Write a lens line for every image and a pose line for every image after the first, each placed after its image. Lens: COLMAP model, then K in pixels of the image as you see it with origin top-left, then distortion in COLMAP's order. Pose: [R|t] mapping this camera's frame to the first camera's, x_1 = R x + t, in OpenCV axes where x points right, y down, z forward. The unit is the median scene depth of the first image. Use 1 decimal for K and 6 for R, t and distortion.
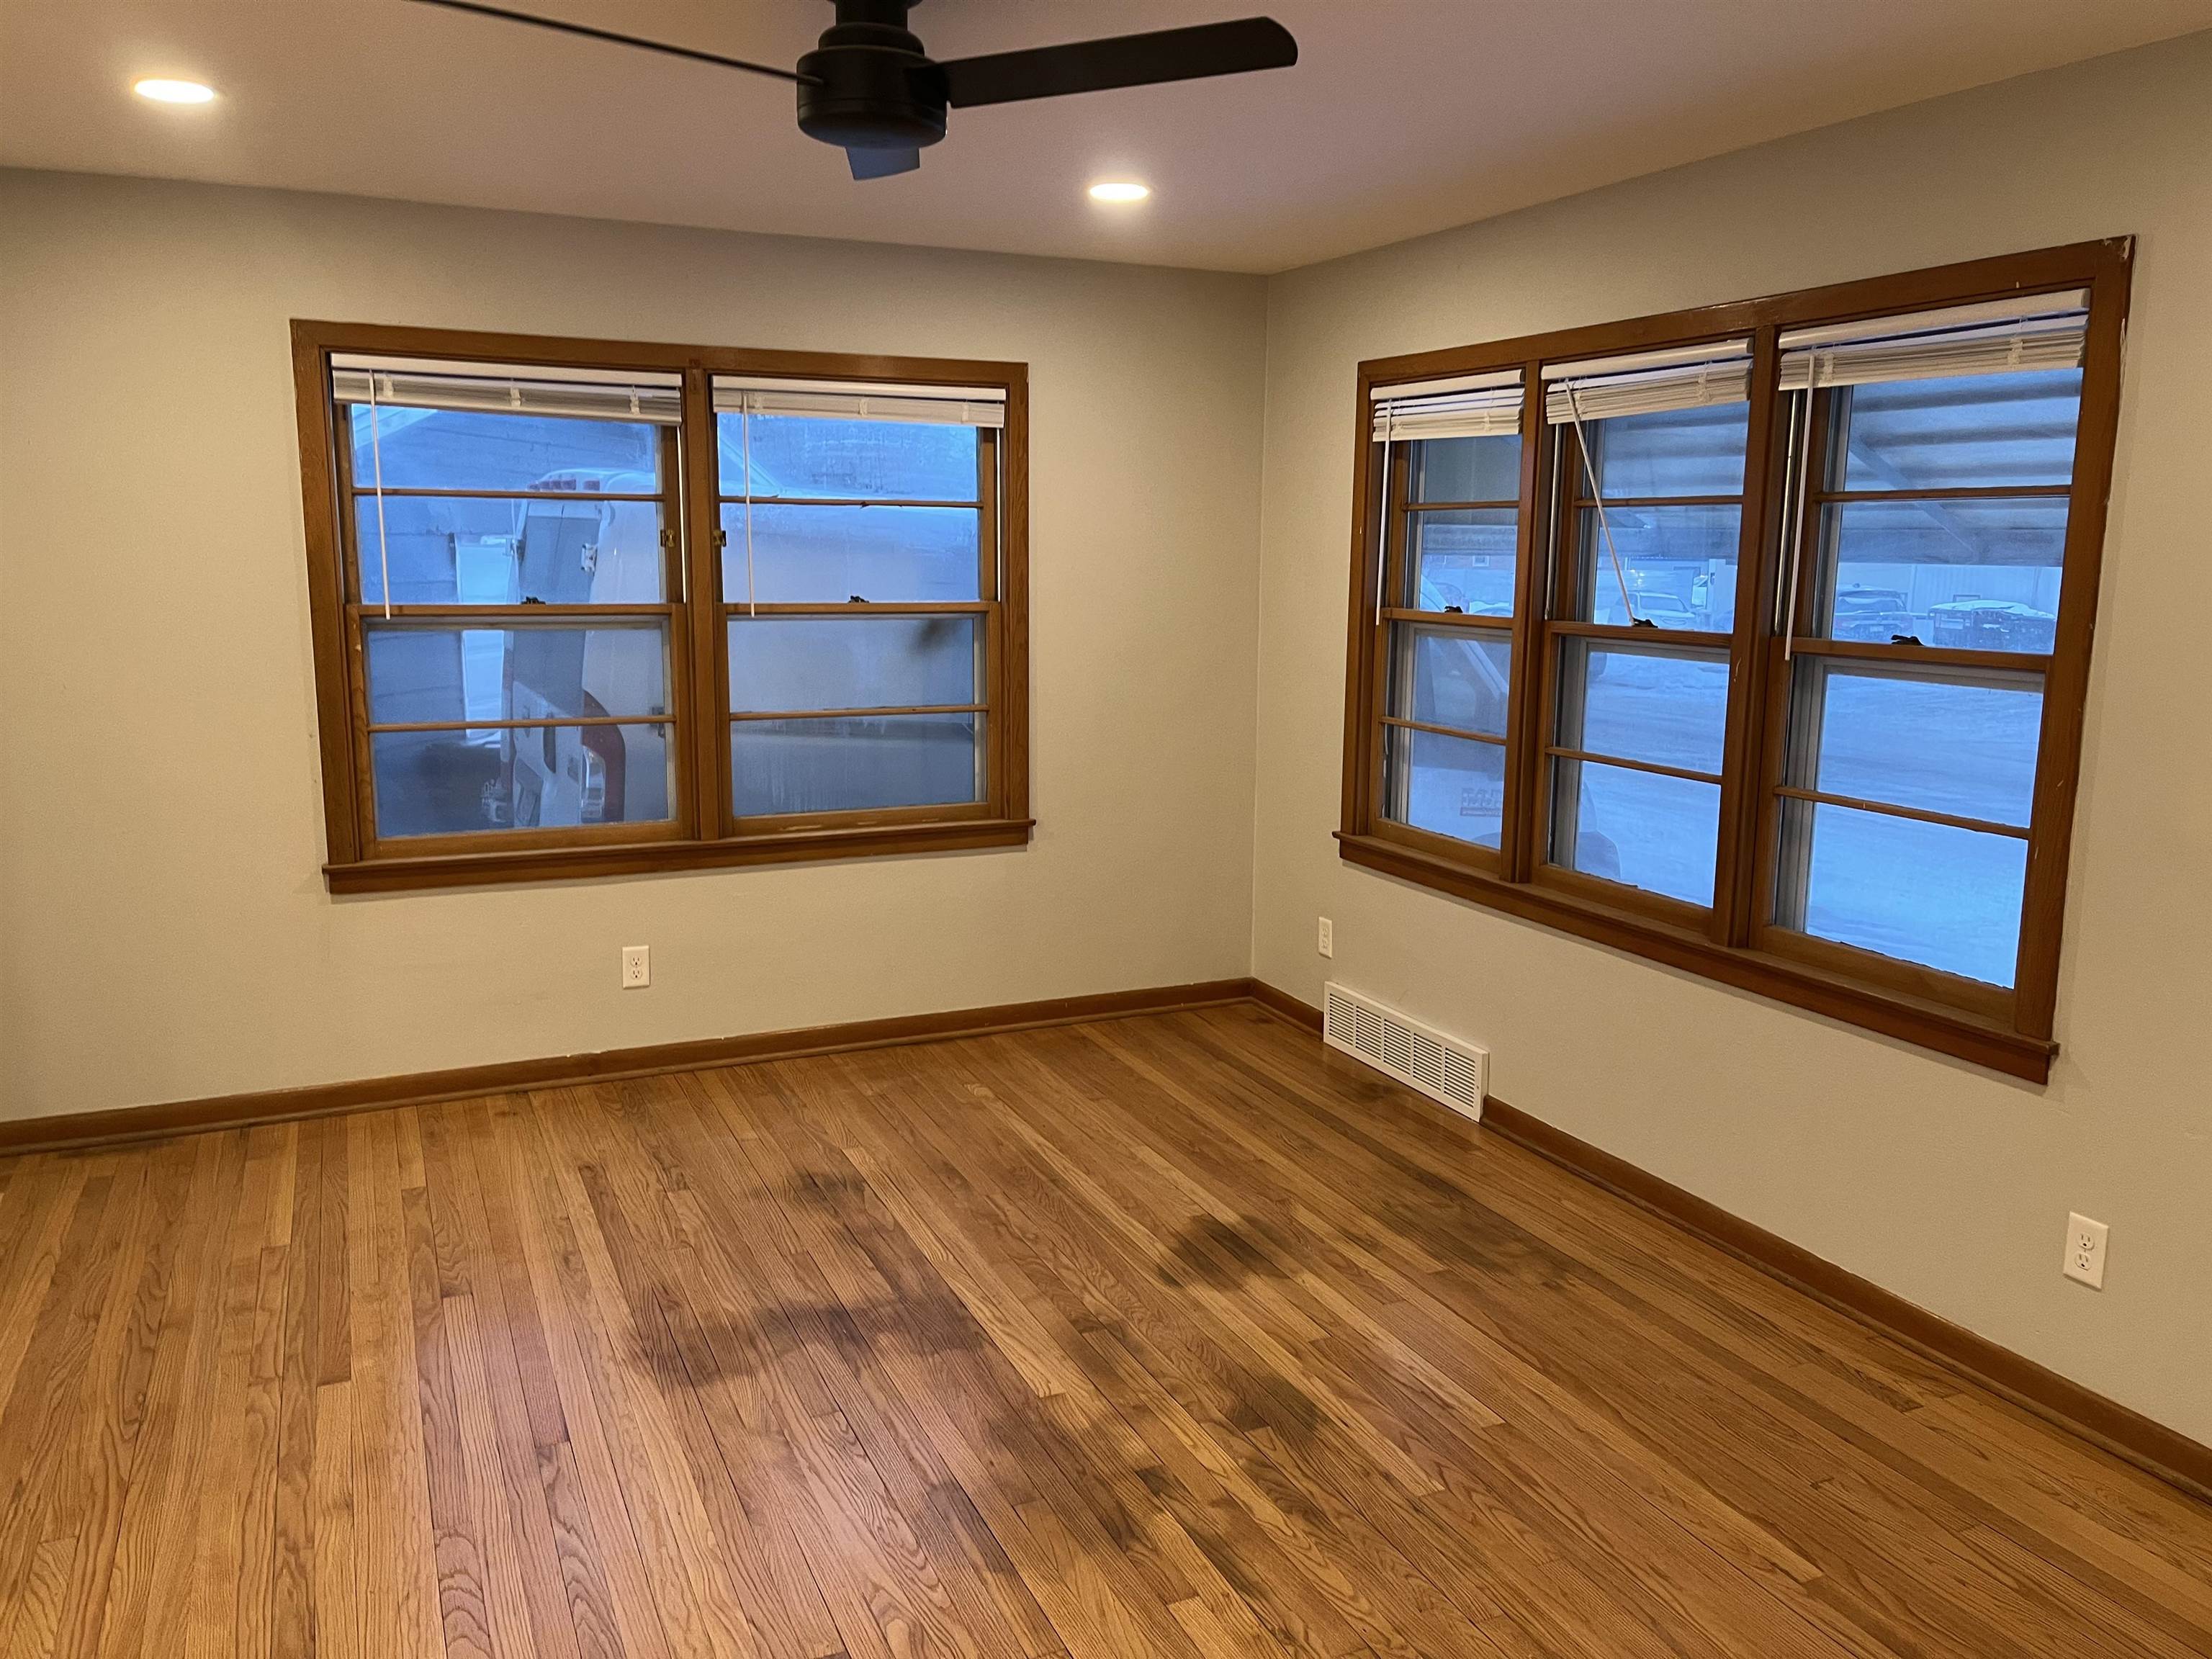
lens RADIAL K [[1663.3, 0, 1122.1], [0, 1663.3, 829.9], [0, 0, 1]] dist [0.071085, -0.100753]
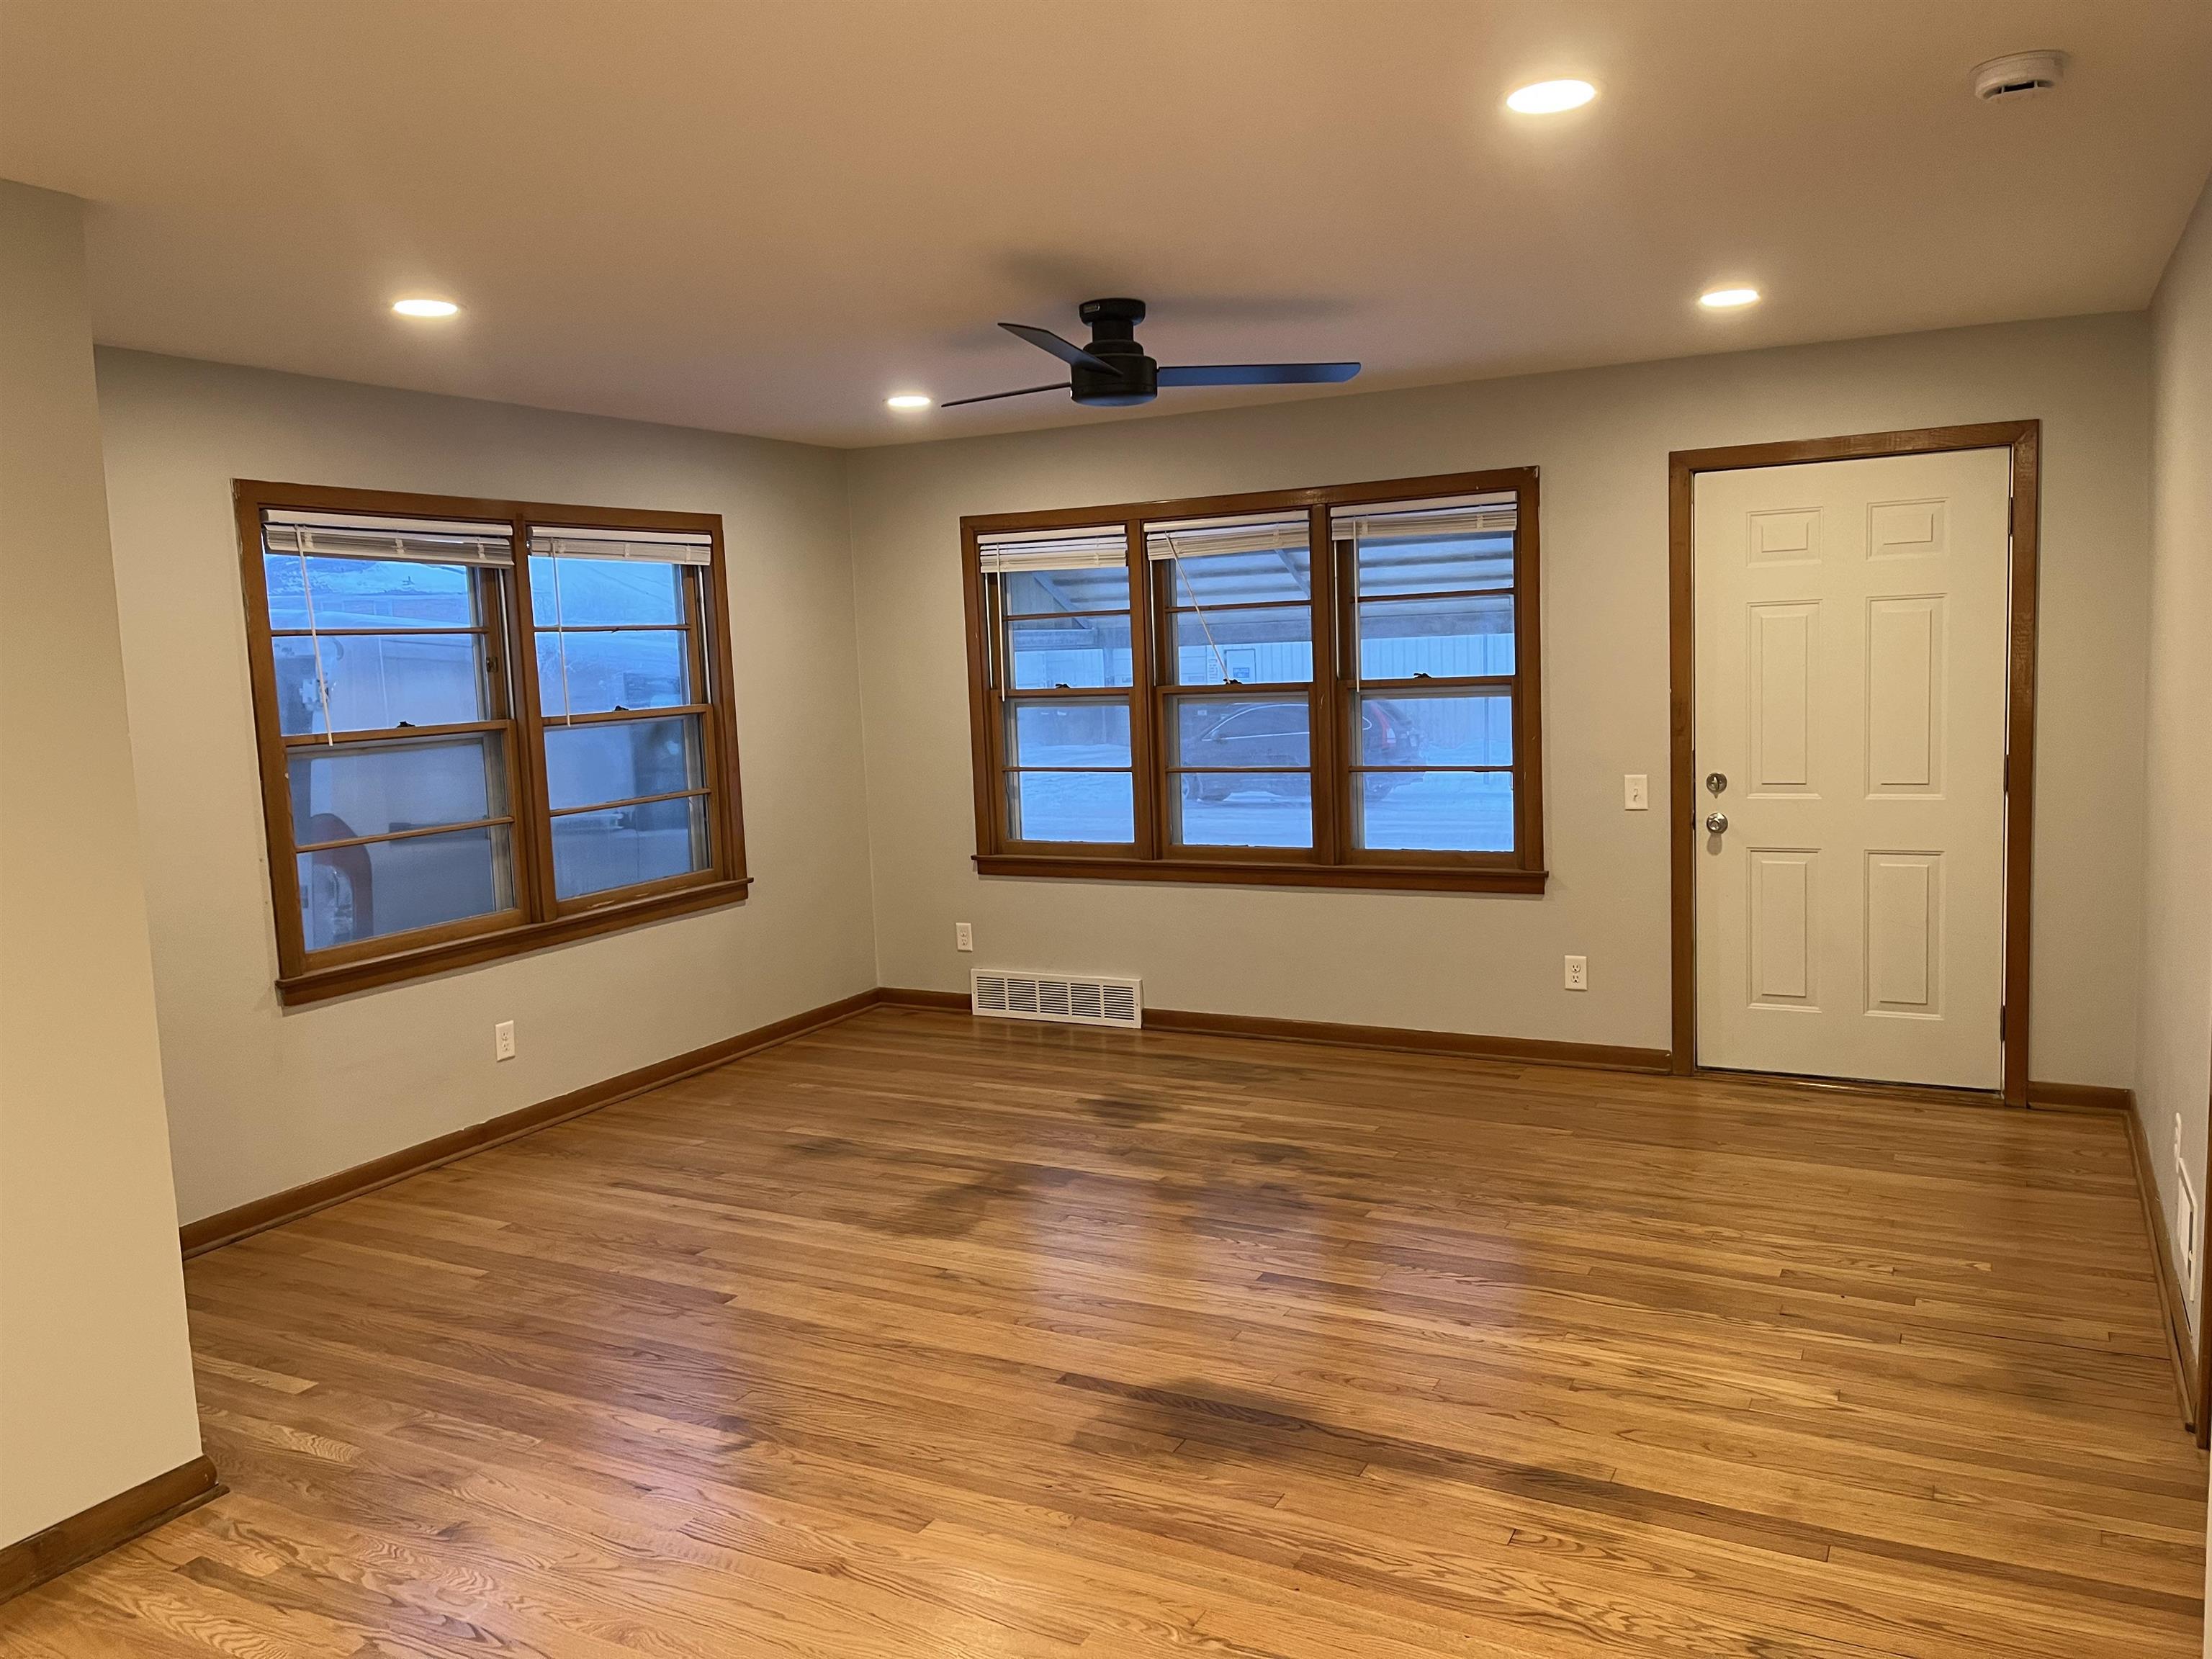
lens RADIAL K [[1663.3, 0, 1088.0], [0, 1663.3, 846.8], [0, 0, 1]] dist [0.071085, -0.100753]
pose [[0.795814, -0.114909, 0.594538, -0.743020], [0.152169, 0.988273, -0.012677, 0.031113], [-0.586109, 0.100559, 0.803968, -0.180406]]
